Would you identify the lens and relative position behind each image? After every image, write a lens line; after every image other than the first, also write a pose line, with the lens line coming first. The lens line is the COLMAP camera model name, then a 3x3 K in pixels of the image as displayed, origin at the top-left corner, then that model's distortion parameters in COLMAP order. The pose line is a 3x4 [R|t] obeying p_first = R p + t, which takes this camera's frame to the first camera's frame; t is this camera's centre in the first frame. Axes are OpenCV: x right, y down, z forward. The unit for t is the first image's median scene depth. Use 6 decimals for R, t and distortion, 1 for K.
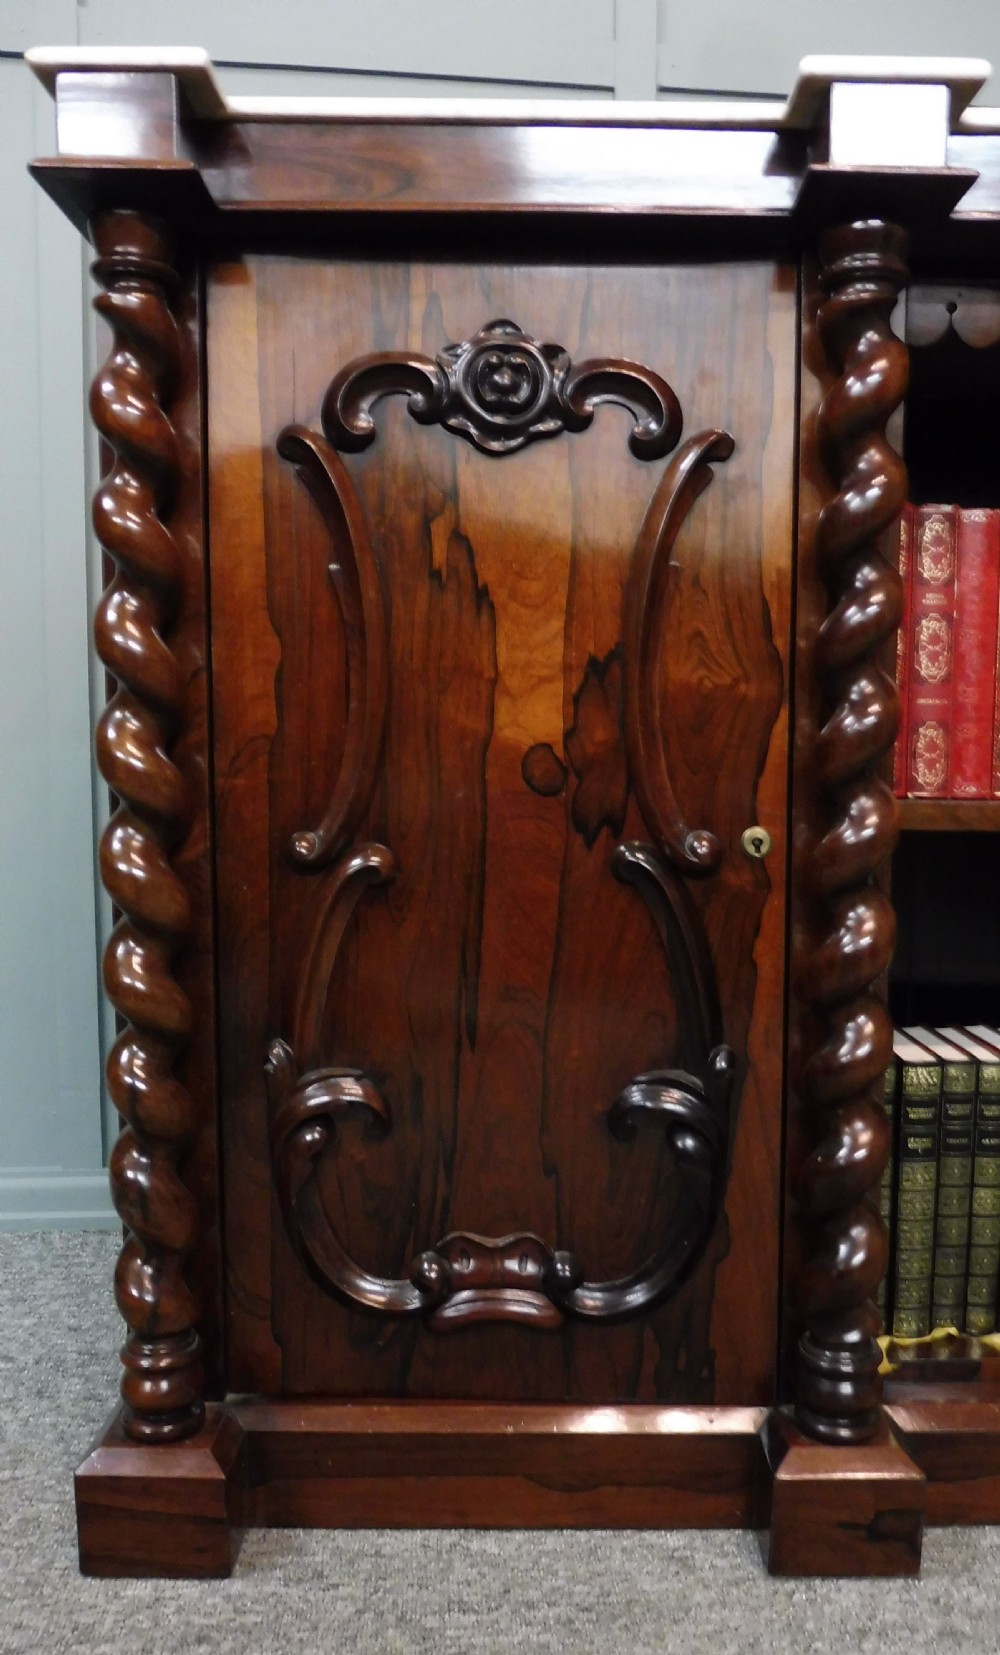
lens RADIAL K [[1311.1, 0, 546.7], [0, 1311.1, 887.3], [0, 0, 1]] dist [-0.021331, -0.020766]
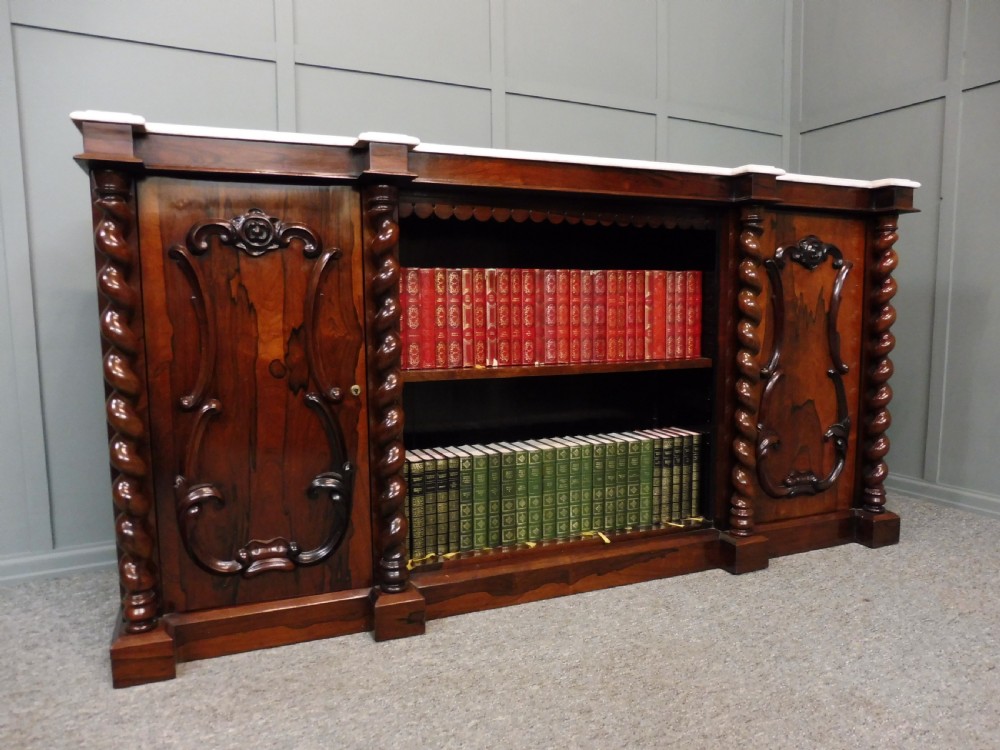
lens RADIAL K [[734.7, 0, 506.1], [0, 734.7, 377.5], [0, 0, 1]] dist [-0.052004, 0.007275]
pose [[0.925739, -0.052651, 0.374479, -0.133647], [0.049488, 0.998611, 0.018066, -0.075247], [-0.374911, 0.001808, 0.927059, -0.609183]]
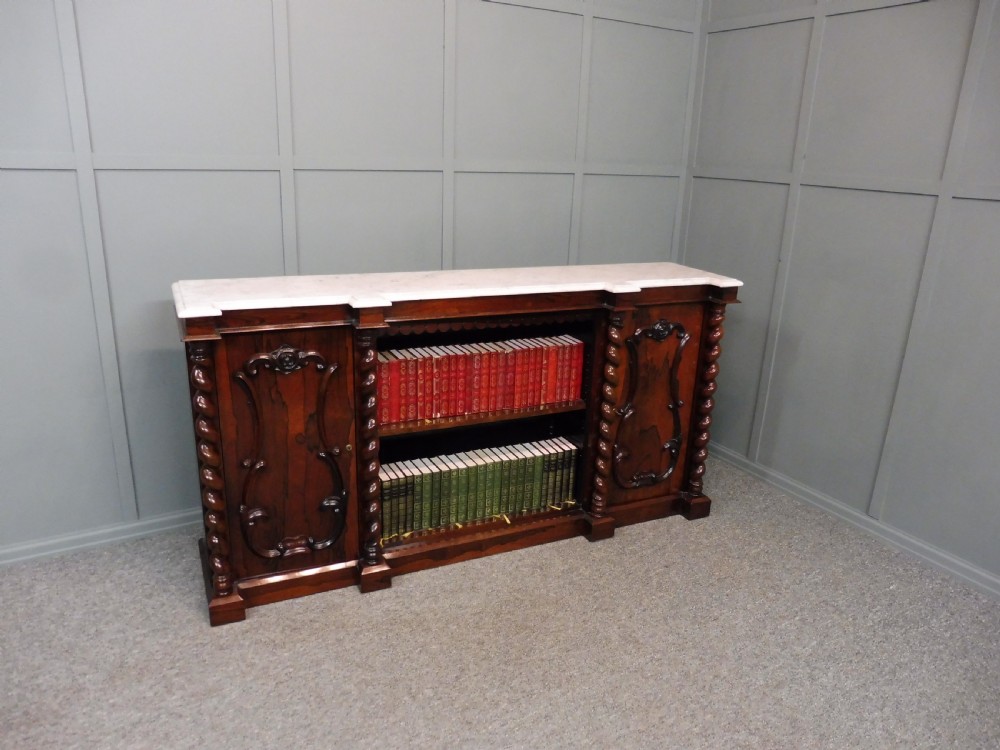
lens RADIAL K [[734.7, 0, 509.1], [0, 734.7, 375.6], [0, 0, 1]] dist [-0.052004, 0.007275]
pose [[0.903262, -0.100182, 0.417230, -0.375134], [0.005375, 0.974928, 0.222455, -0.845360], [-0.429055, -0.198693, 0.881154, -1.438872]]
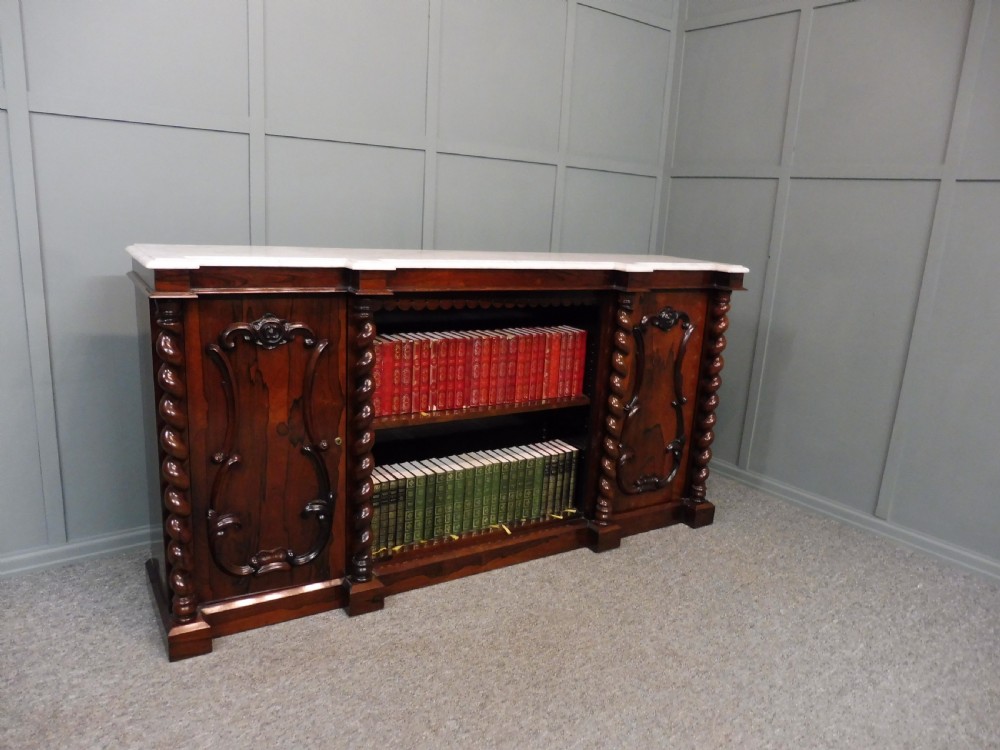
lens RADIAL K [[734.7, 0, 509.9], [0, 734.7, 374.5], [0, 0, 1]] dist [-0.052004, 0.007275]
pose [[0.845353, -0.075896, 0.528789, -0.543787], [-0.005714, 0.988515, 0.151014, -0.562322], [-0.534178, -0.130681, 0.835210, -1.063840]]
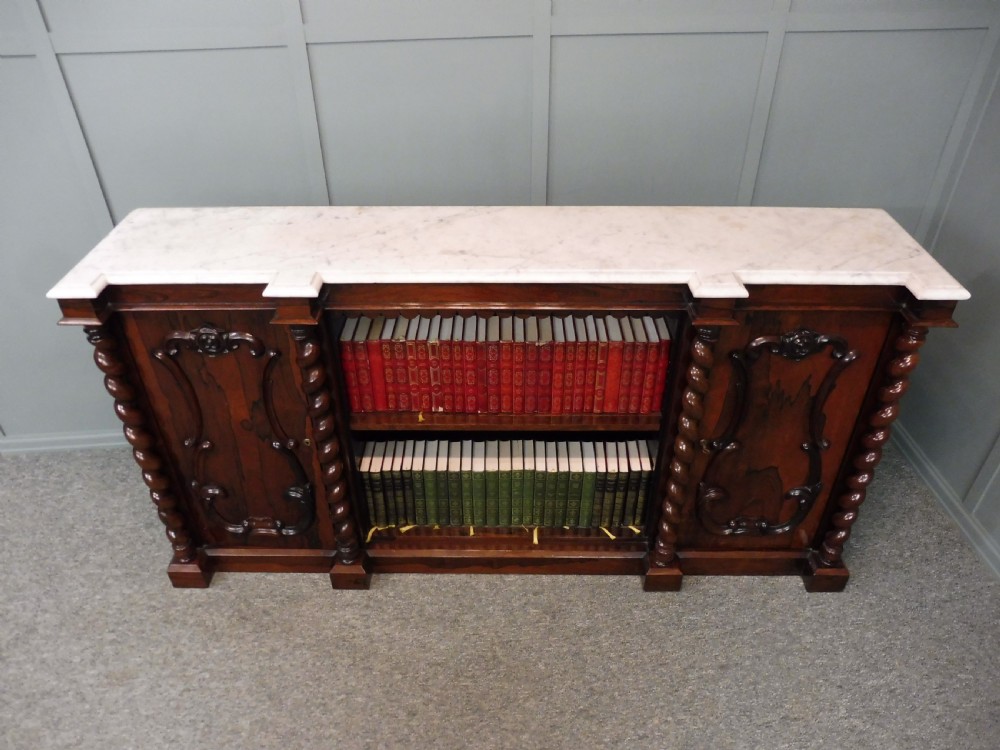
lens RADIAL K [[734.7, 0, 503.0], [0, 734.7, 383.4], [0, 0, 1]] dist [-0.052004, 0.007275]
pose [[0.999648, 0.002248, -0.026450, 0.764822], [0.011614, 0.858956, 0.511918, -1.223743], [0.023870, -0.512045, 0.858627, -0.667754]]
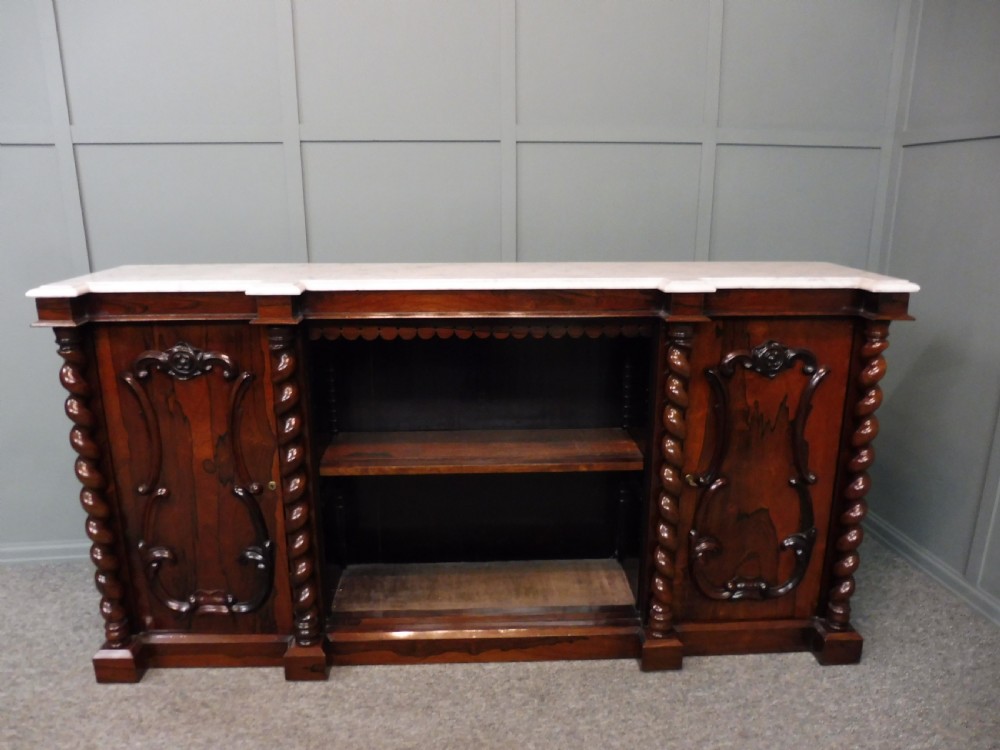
lens RADIAL K [[734.7, 0, 504.3], [0, 734.7, 379.6], [0, 0, 1]] dist [-0.052004, 0.007275]
pose [[0.999364, -0.015515, 0.032120, 0.713310], [0.009964, 0.986028, 0.166281, -0.622769], [-0.034251, -0.165855, 0.985555, -0.868501]]
